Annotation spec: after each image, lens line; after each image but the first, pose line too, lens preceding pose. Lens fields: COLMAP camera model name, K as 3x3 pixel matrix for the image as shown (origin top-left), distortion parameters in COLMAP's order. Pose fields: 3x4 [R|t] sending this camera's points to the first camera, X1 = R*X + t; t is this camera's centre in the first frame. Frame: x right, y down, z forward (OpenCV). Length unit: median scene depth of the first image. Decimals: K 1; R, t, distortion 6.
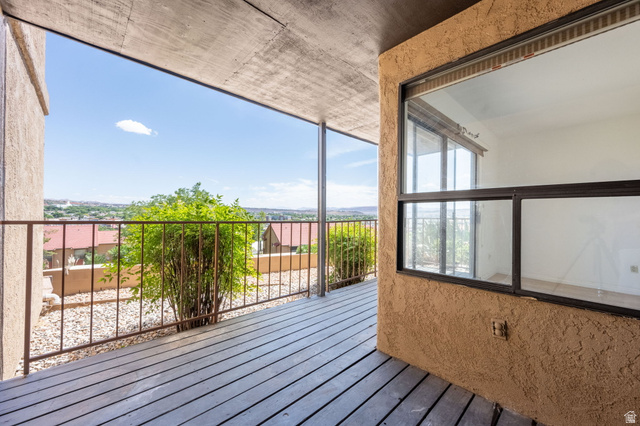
lens RADIAL K [[252.8, 0, 320.0], [0, 252.8, 213.0], [0, 0, 1]] dist [0.000580, 0.000255]
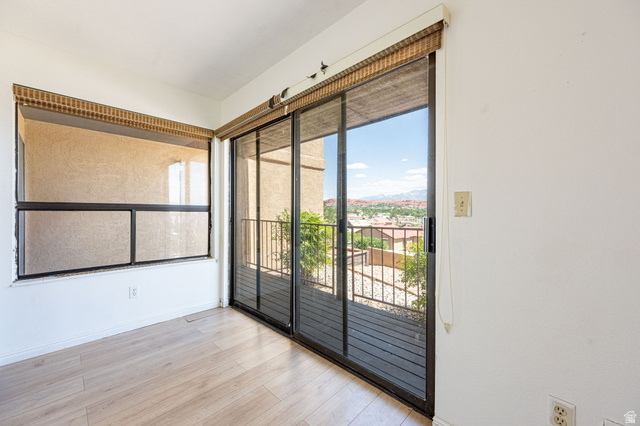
lens RADIAL K [[252.8, 0, 320.0], [0, 252.8, 213.0], [0, 0, 1]] dist [0.000580, 0.000255]
pose [[0.046270, -0.011996, -0.998857, 1.071642], [-0.000403, 0.999928, -0.012027, -0.008029], [0.998929, 0.000959, 0.046262, 0.924040]]
